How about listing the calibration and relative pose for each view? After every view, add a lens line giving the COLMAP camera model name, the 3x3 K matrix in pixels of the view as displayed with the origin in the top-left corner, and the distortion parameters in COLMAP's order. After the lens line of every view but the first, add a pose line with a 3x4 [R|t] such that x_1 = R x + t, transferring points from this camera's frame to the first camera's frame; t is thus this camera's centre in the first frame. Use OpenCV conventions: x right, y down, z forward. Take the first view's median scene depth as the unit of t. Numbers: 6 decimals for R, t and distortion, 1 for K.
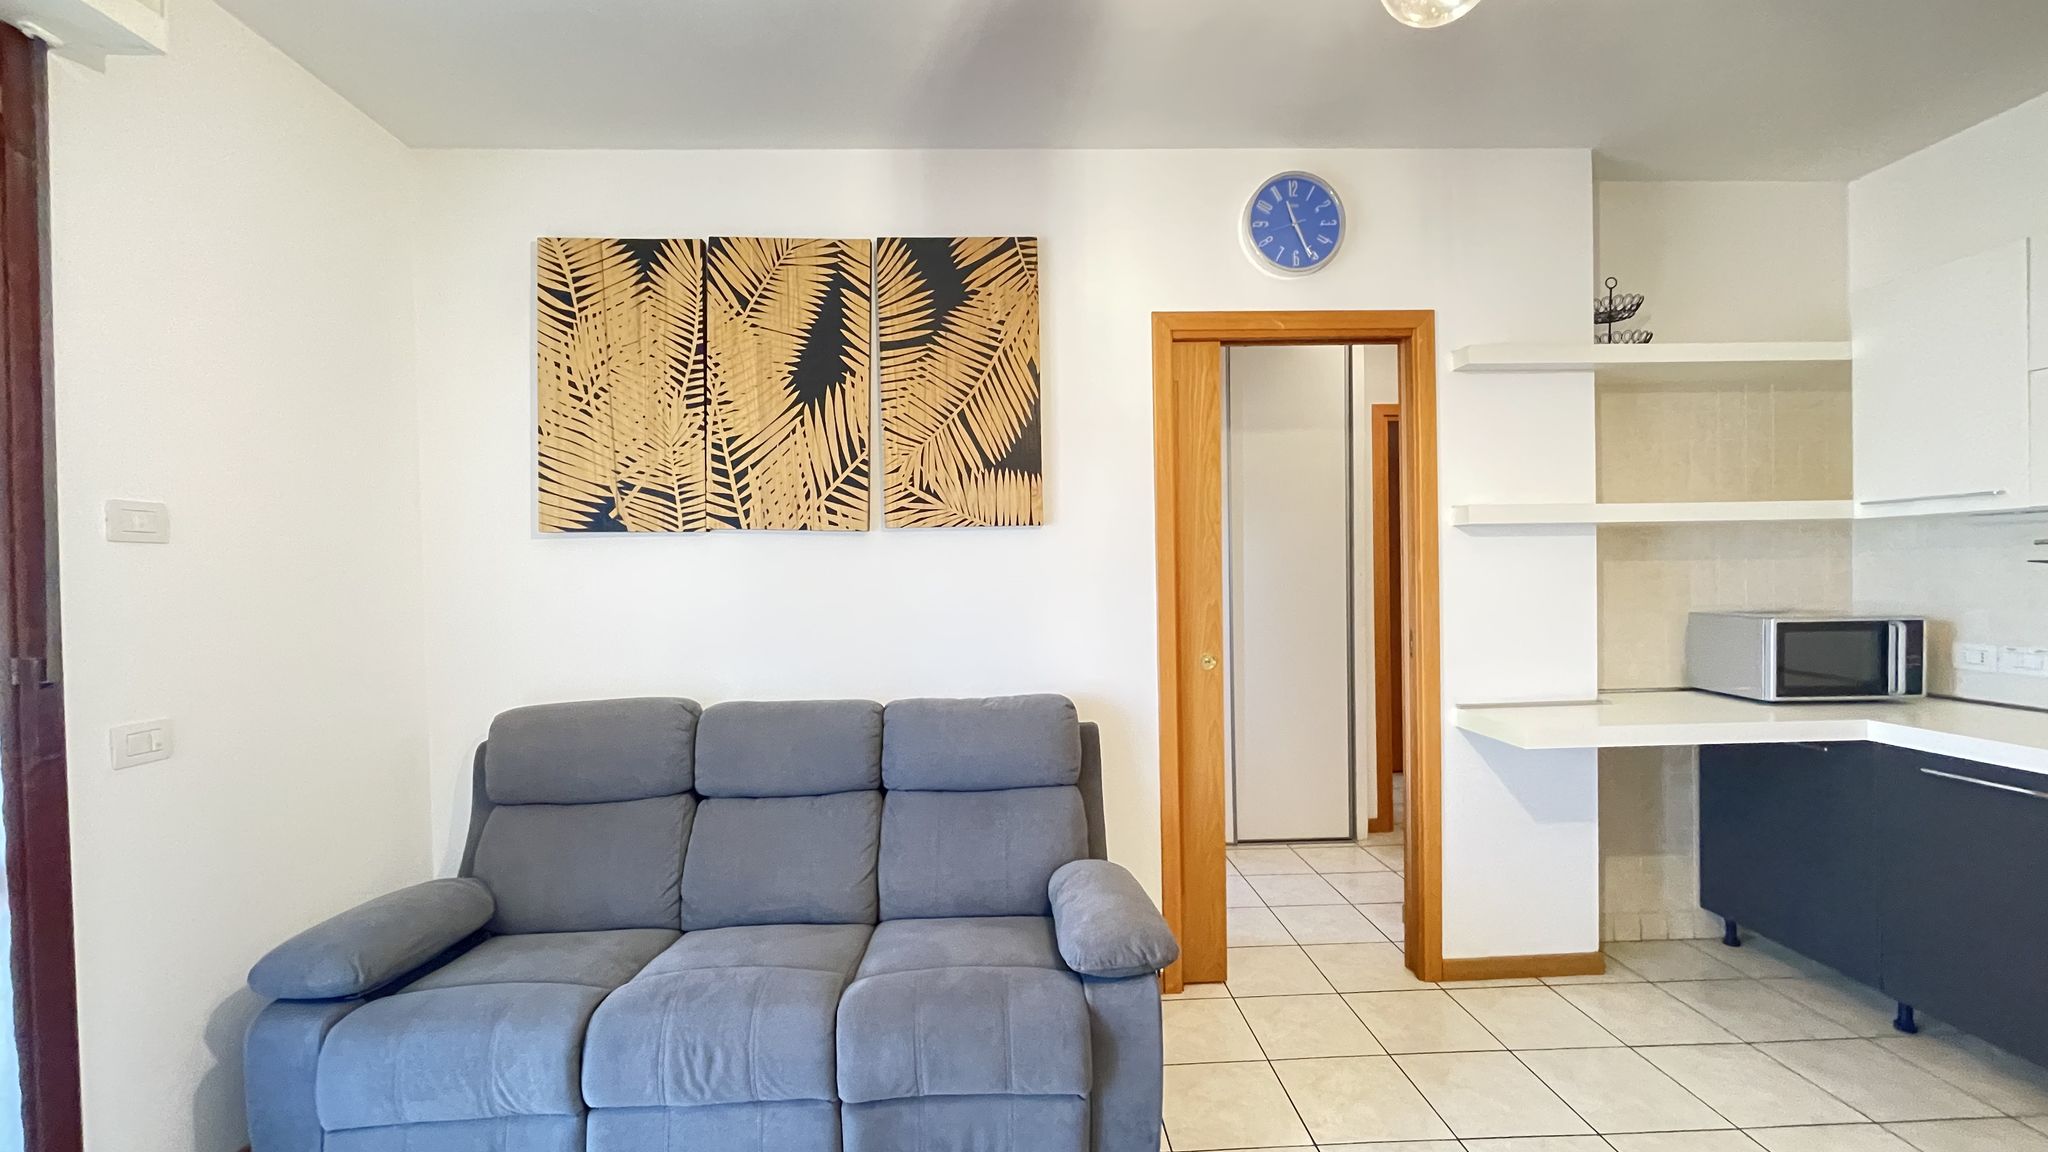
lens RADIAL K [[824.1, 0, 1033.5], [0, 824.1, 587.1], [0, 0, 1]] dist [0.001436, -0.000072]
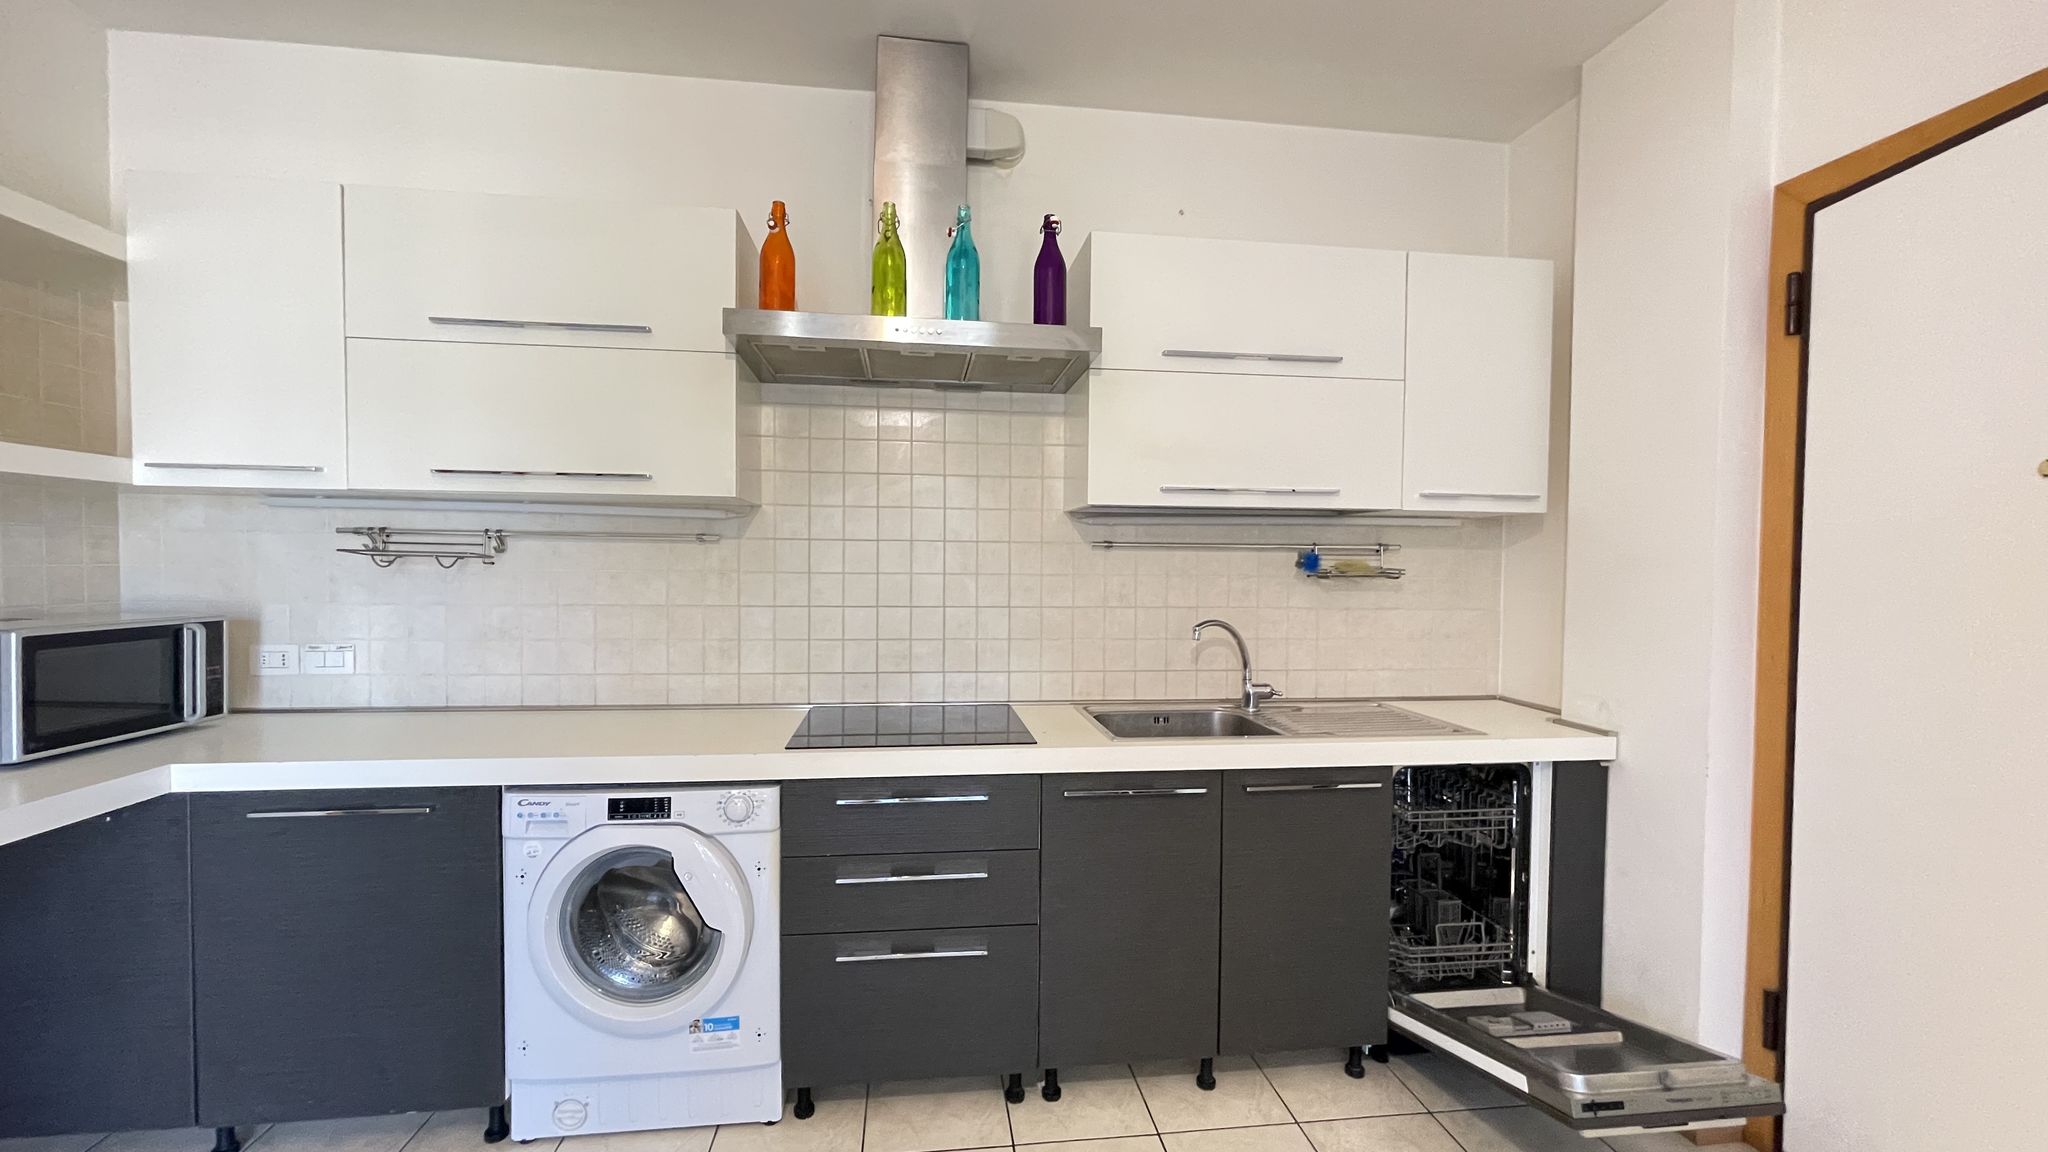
lens RADIAL K [[824.1, 0, 1017.1], [0, 824.1, 586.2], [0, 0, 1]] dist [0.001436, -0.000072]
pose [[-0.089455, -0.012714, 0.995910, 0.210166], [0.007161, 0.999884, 0.013408, 0.001696], [-0.995965, 0.008331, -0.089353, 0.303073]]
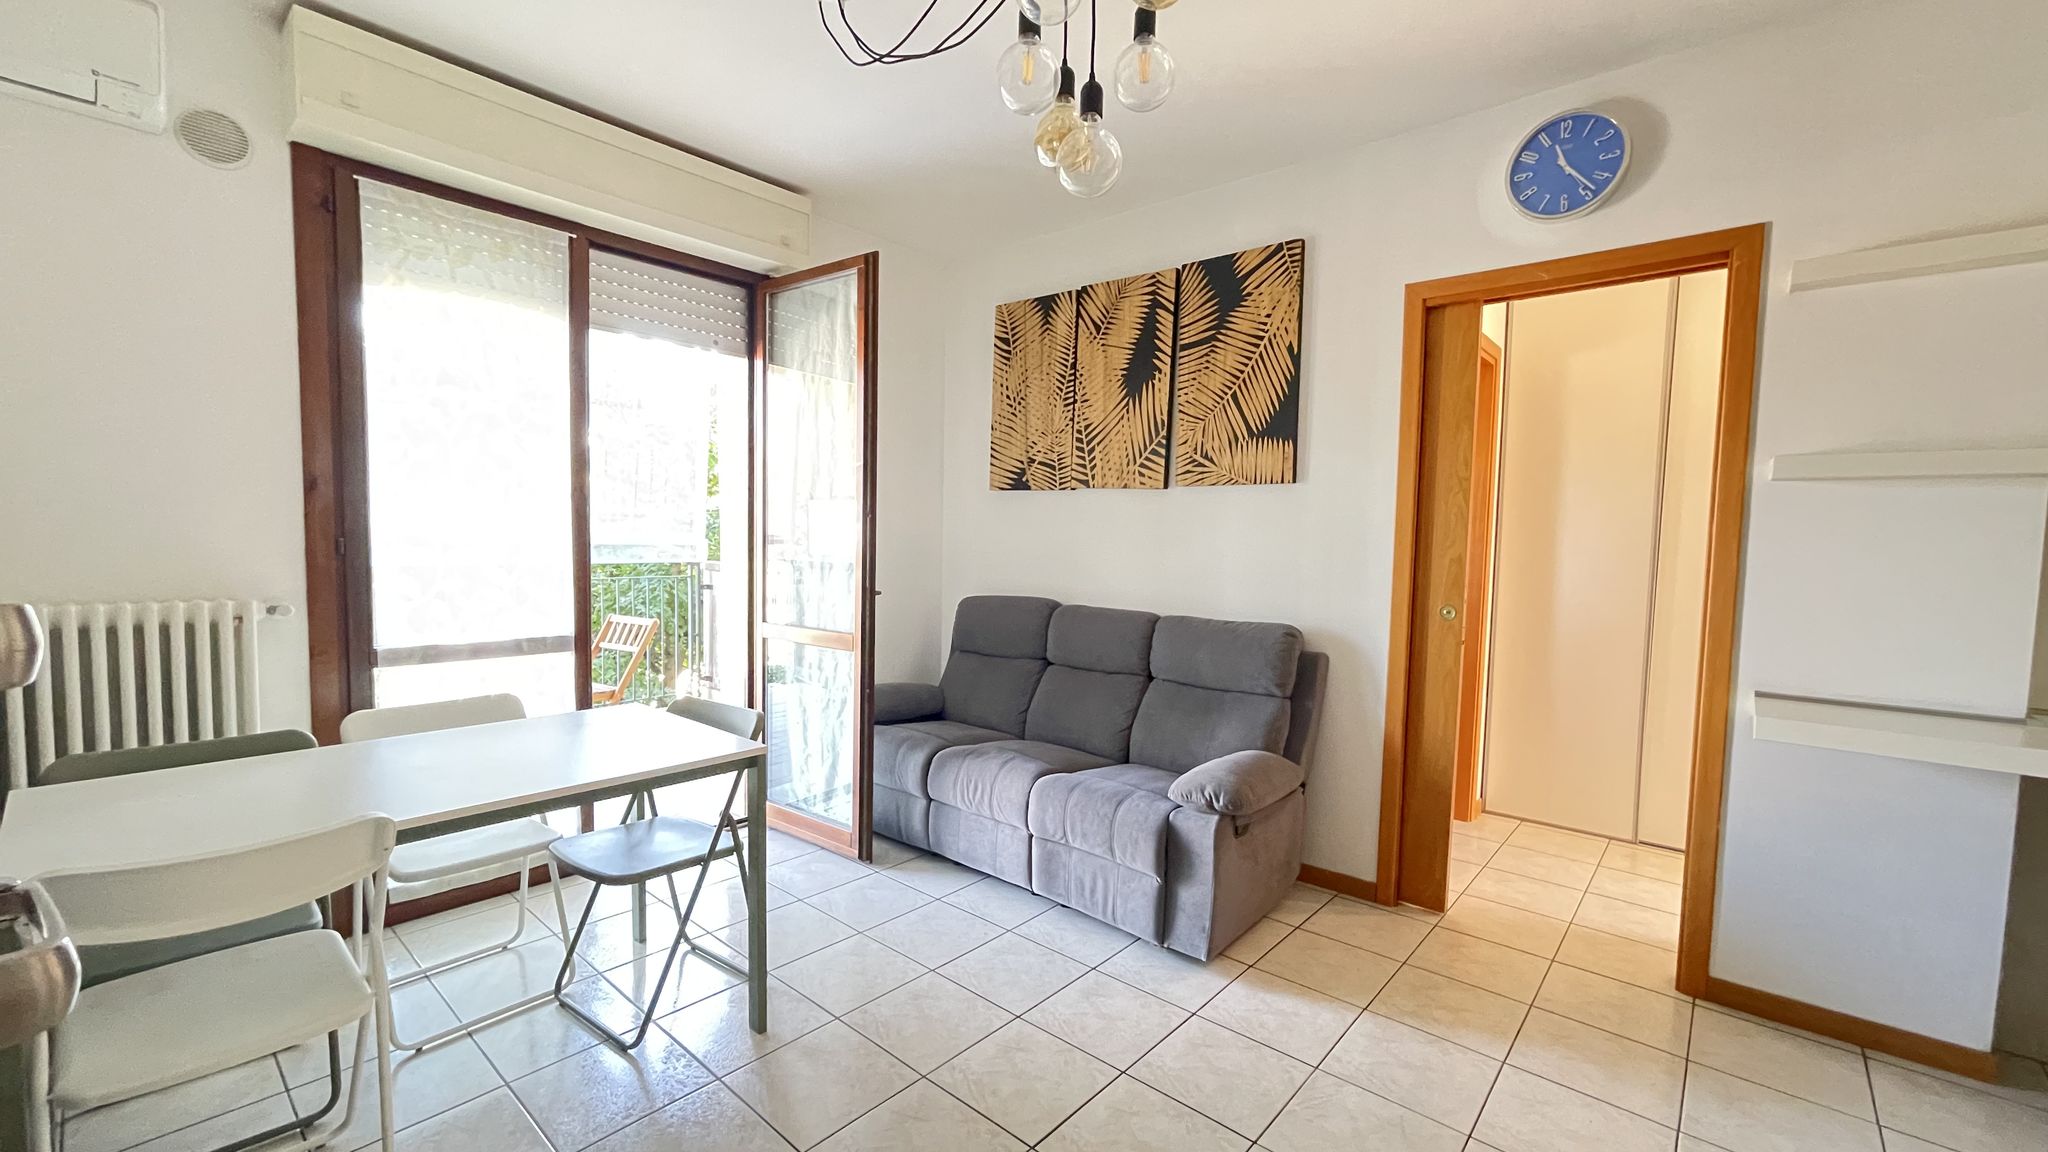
lens RADIAL K [[824.1, 0, 1024.0], [0, 824.1, 580.7], [0, 0, 1]] dist [0.001436, -0.000072]
pose [[0.731430, 0.070575, -0.678255, 0.551192], [-0.044664, 0.997452, 0.055623, 0.017175], [0.680453, -0.010391, 0.732718, -0.141550]]
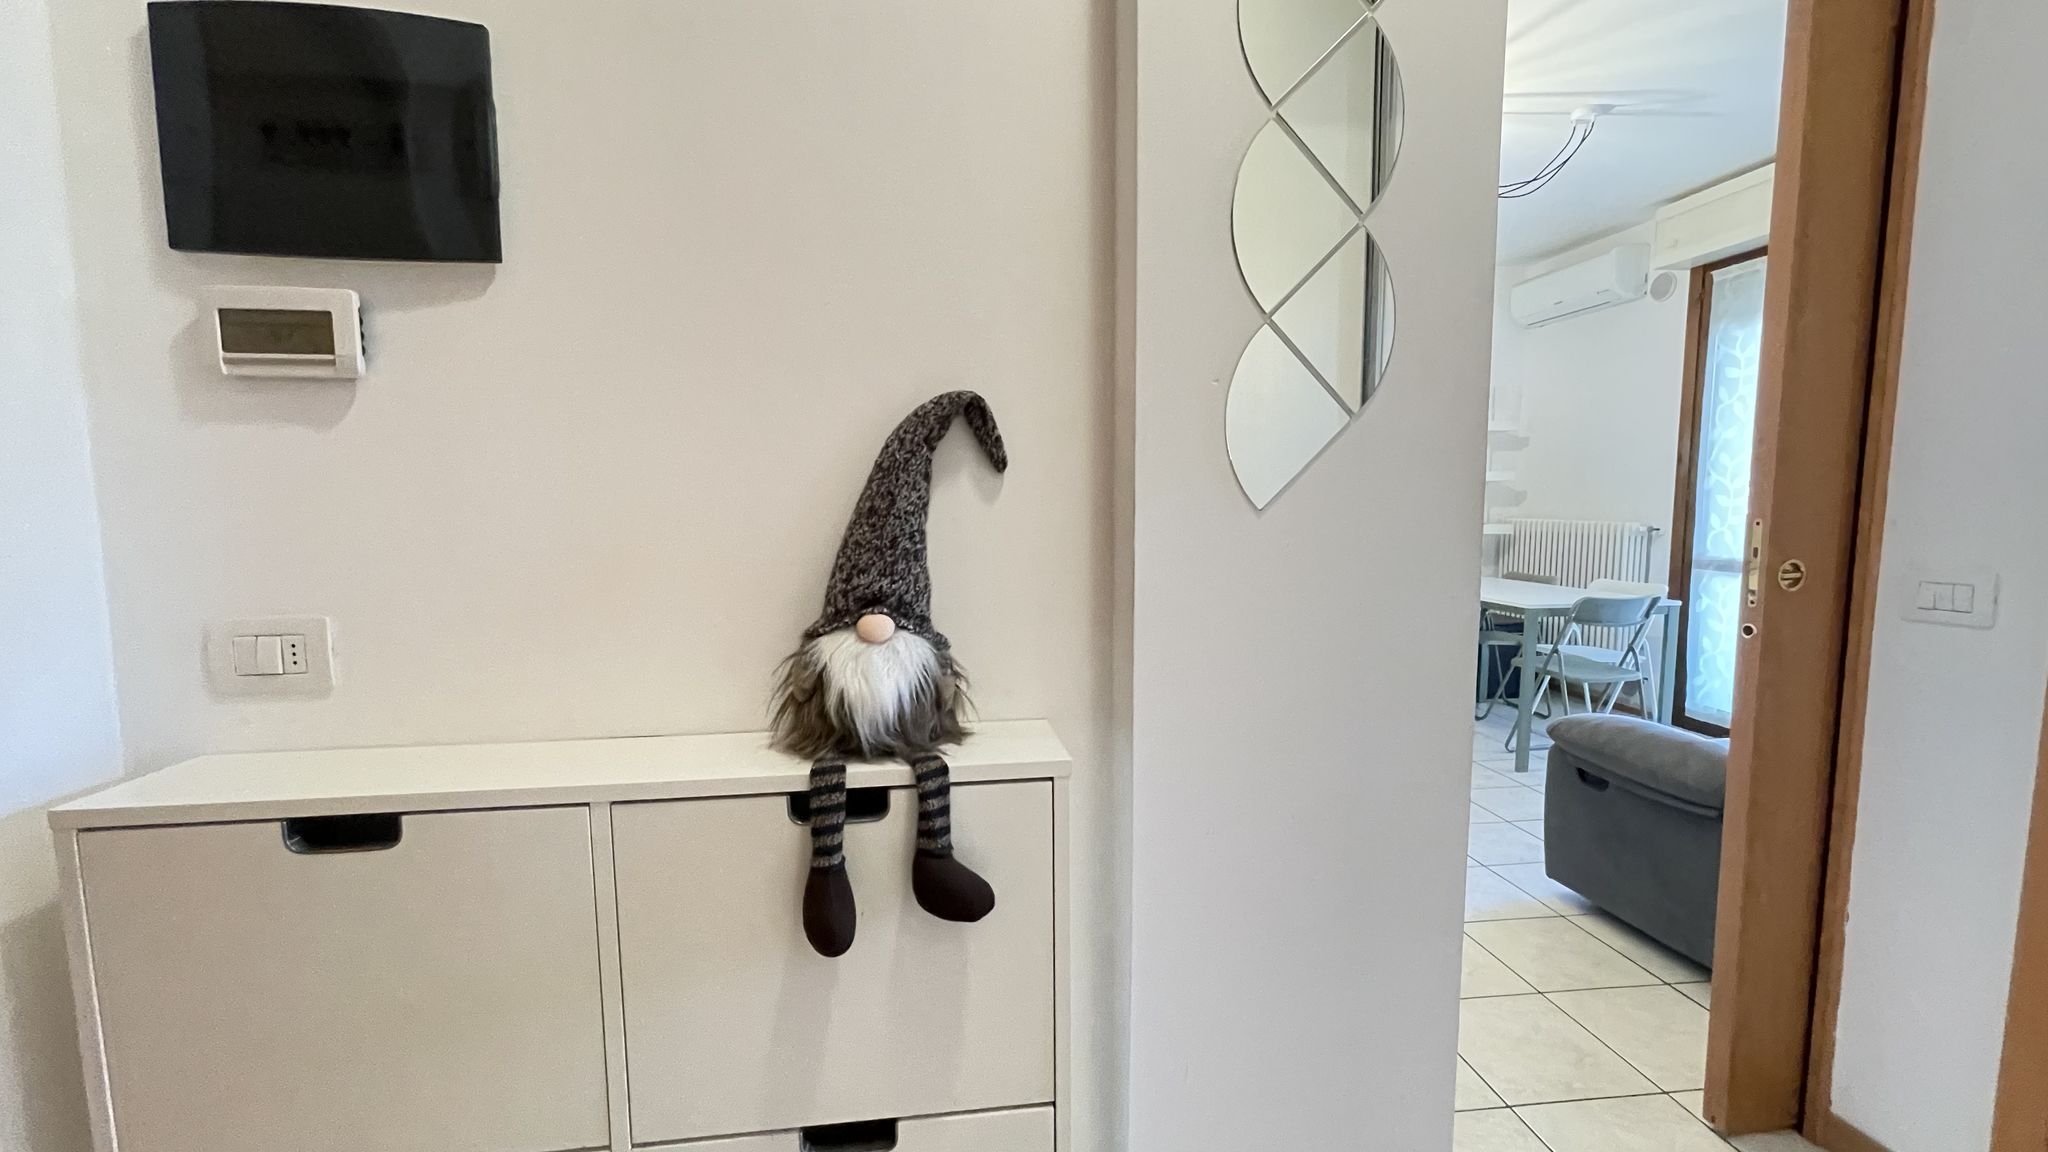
lens RADIAL K [[824.1, 0, 1023.8], [0, 824.1, 580.8], [0, 0, 1]] dist [0.001436, -0.000072]
pose [[-0.996237, 0.035362, -0.079130, 0.779929], [0.026549, 0.993602, 0.109777, 0.020820], [0.082506, 0.107263, -0.990801, 1.565092]]
